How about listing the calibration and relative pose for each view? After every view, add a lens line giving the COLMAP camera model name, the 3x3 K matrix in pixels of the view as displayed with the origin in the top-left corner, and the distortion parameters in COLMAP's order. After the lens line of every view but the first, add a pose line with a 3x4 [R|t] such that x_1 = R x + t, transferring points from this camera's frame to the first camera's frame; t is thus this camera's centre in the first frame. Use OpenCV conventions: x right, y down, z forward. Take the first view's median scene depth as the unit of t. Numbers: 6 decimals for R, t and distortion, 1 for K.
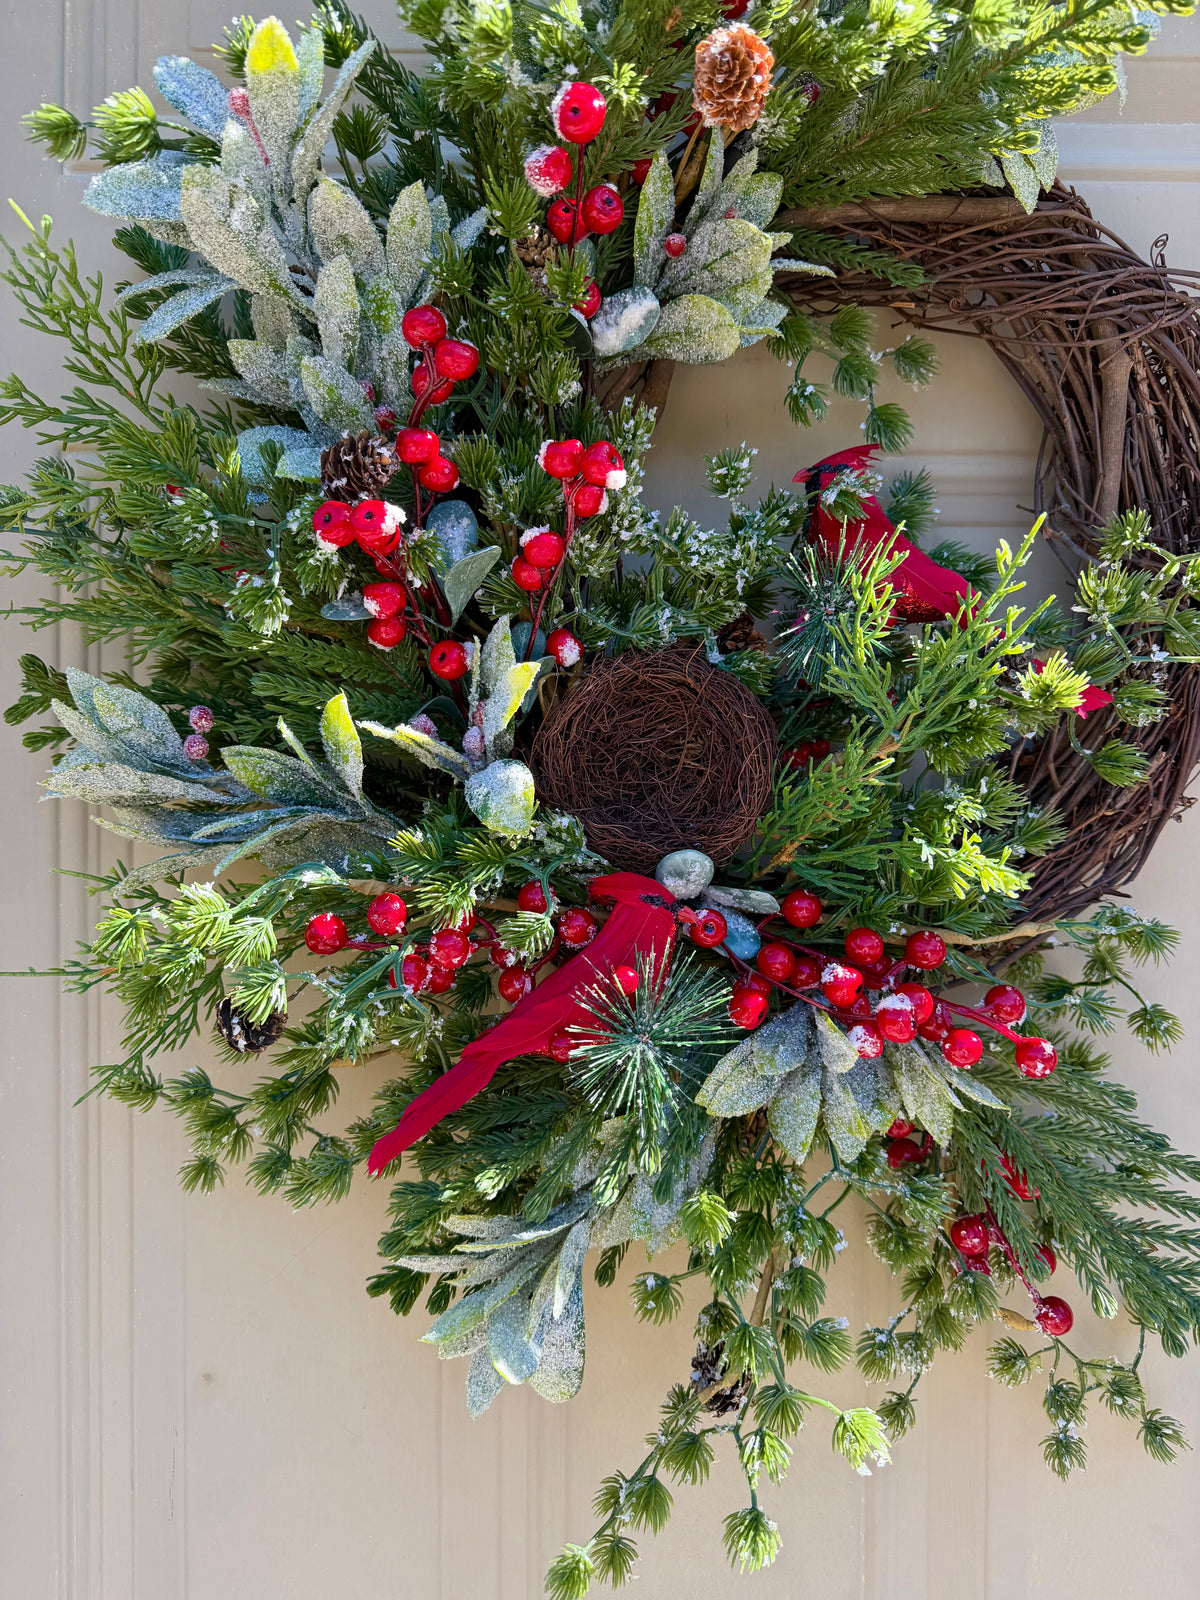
lens RADIAL K [[1130.5, 0, 606.6], [0, 1130.5, 801.7], [0, 0, 1]] dist [0.068126, -0.109665]
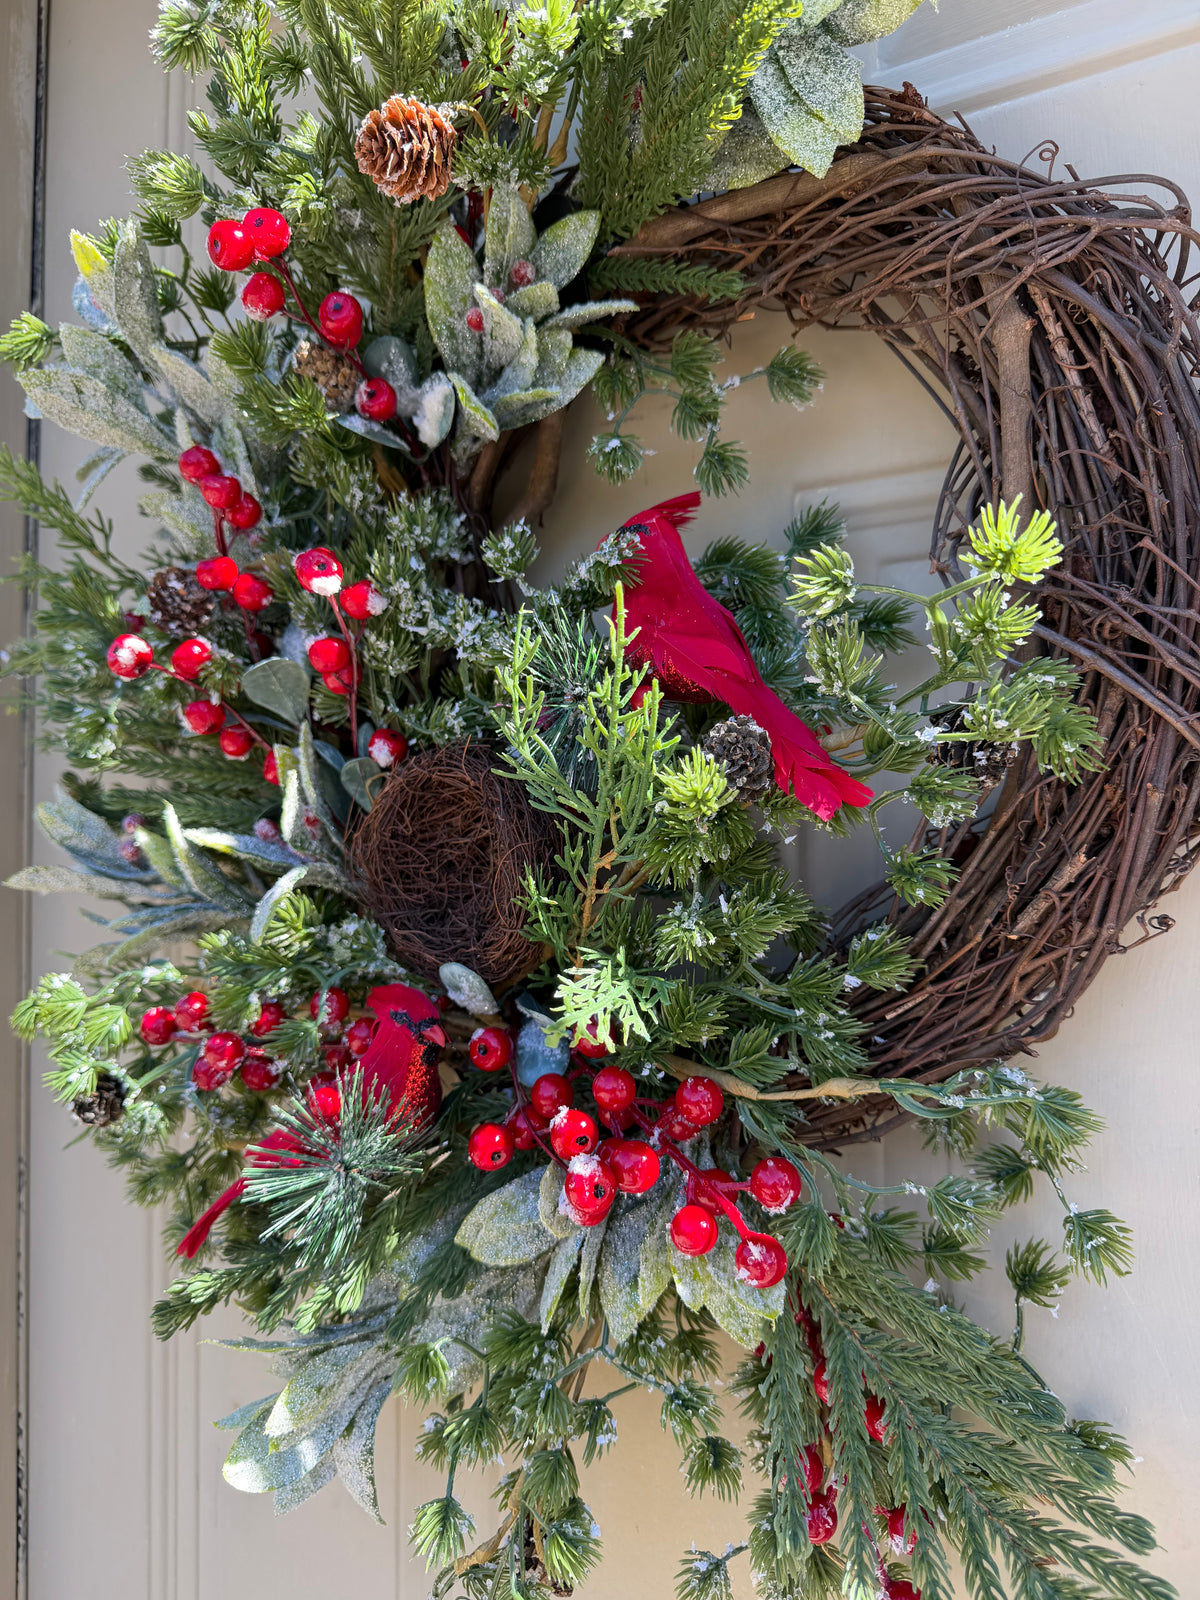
lens RADIAL K [[1142.4, 0, 600.0], [0, 1142.4, 800.0], [0, 0, 1]] dist [0.030655, -0.049419]
pose [[0.855565, -0.019442, -0.517329, 0.652848], [0.004512, 0.999537, -0.030101, -0.061830], [0.517675, 0.023419, 0.855257, 0.255790]]
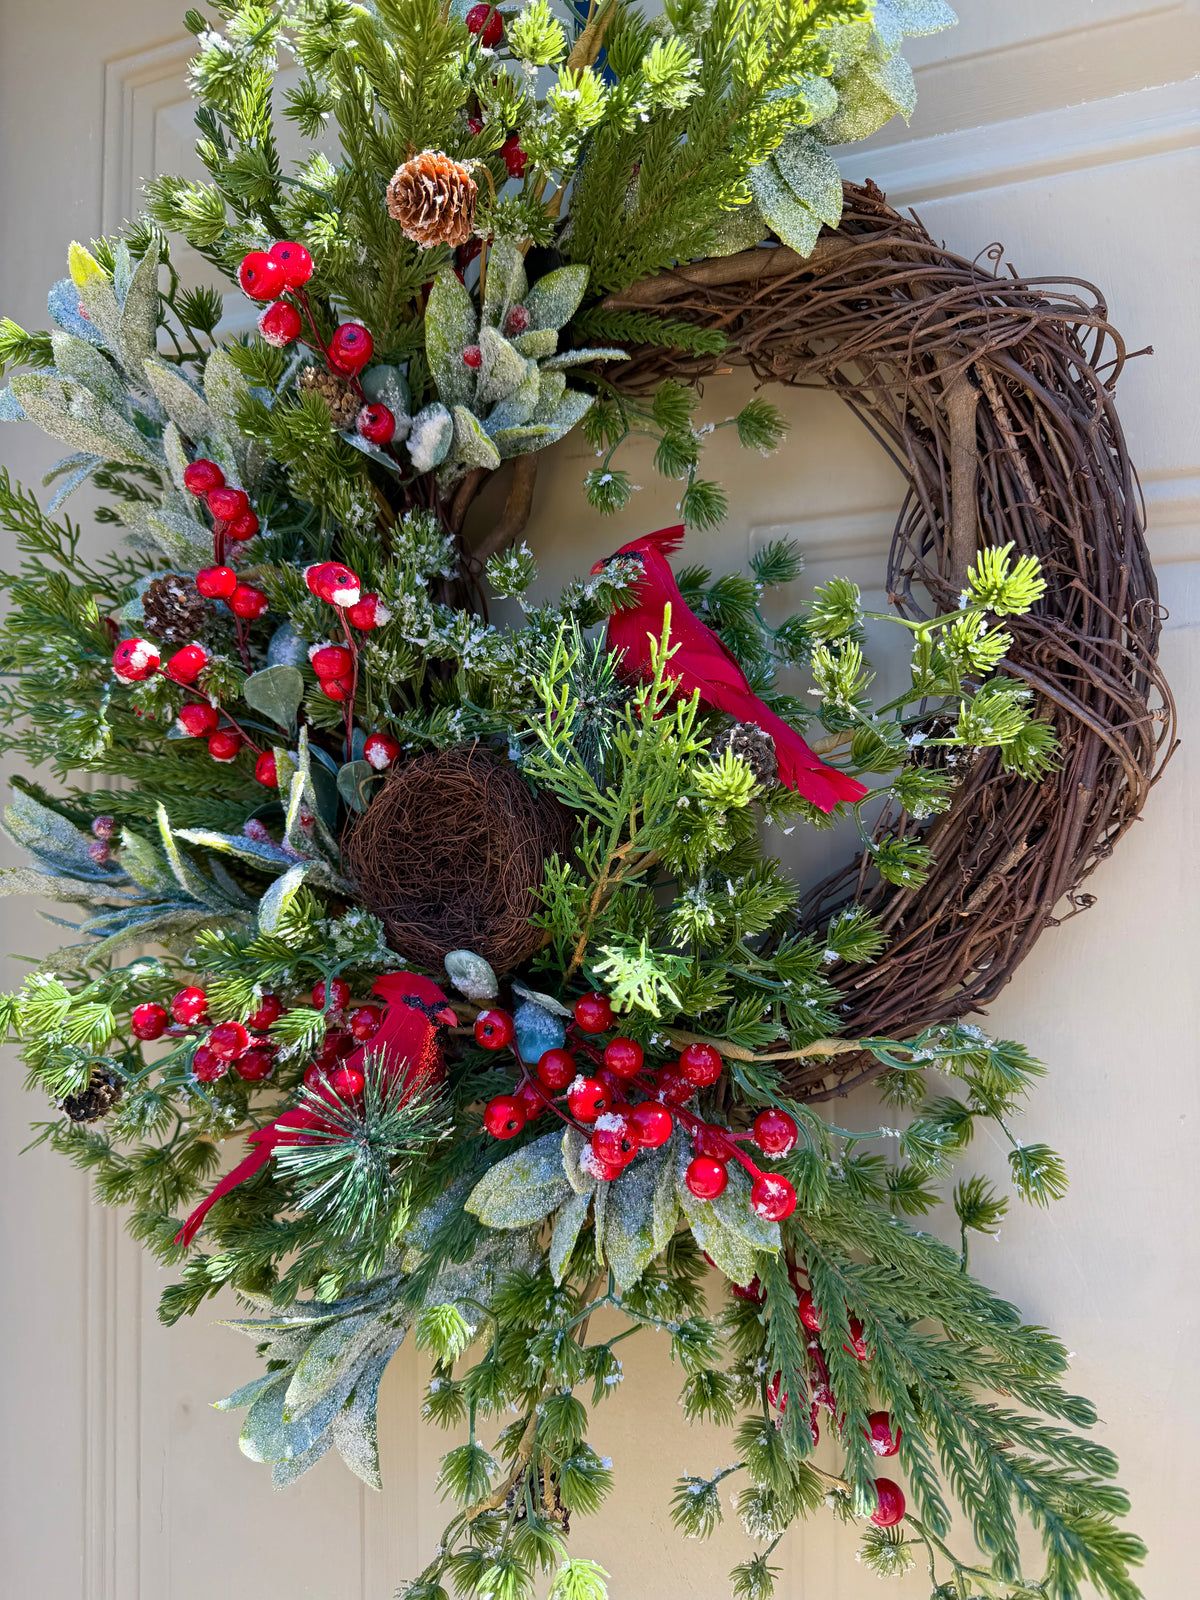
lens RADIAL K [[1130.5, 0, 606.6], [0, 1130.5, 801.7], [0, 0, 1]] dist [0.068126, -0.109665]
pose [[0.927529, -0.025300, -0.372894, 0.560689], [0.009642, 0.998994, -0.043796, -0.043196], [0.373626, 0.037027, 0.926840, 0.113673]]
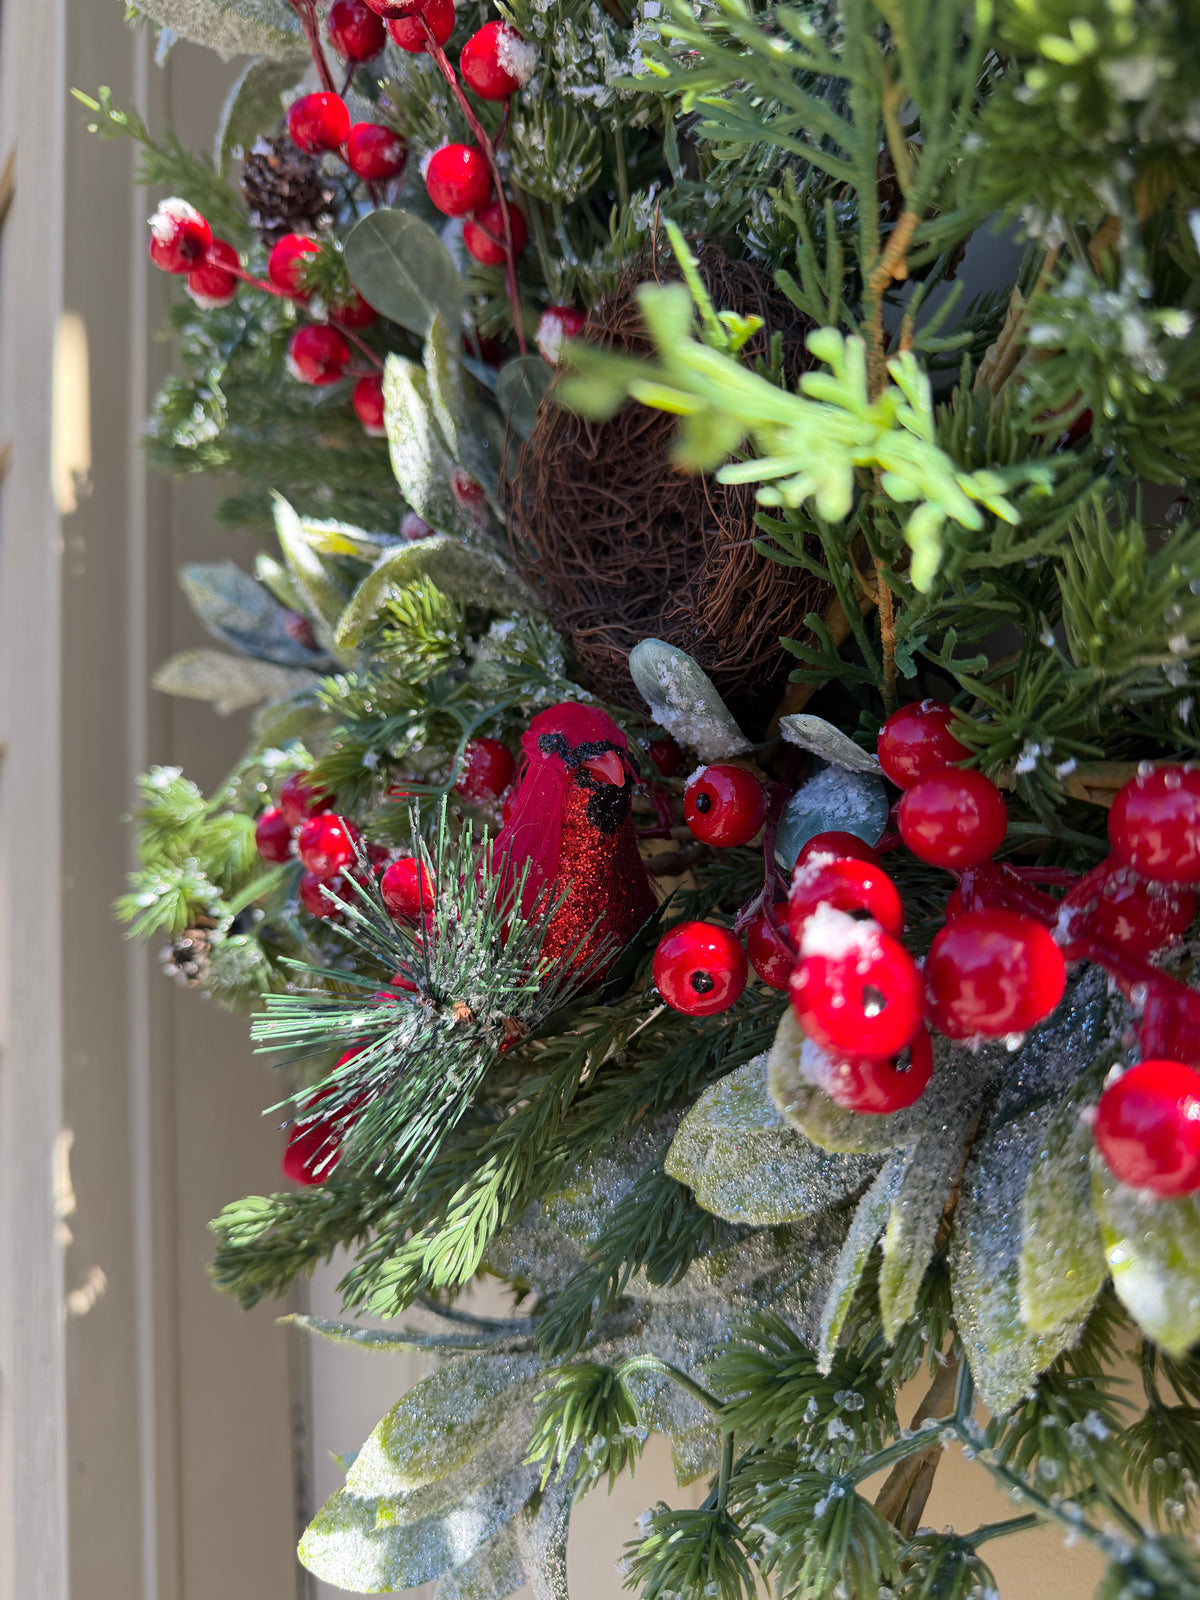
lens RADIAL K [[1164.3, 0, 634.1], [0, 1164.3, 800.8], [0, 0, 1]] dist [0.007376, -0.037179]
pose [[0.611831, -0.070611, -0.787831, 0.450915], [0.031546, 0.997393, -0.064895, 0.141326], [0.790359, 0.014852, 0.612463, 0.681992]]
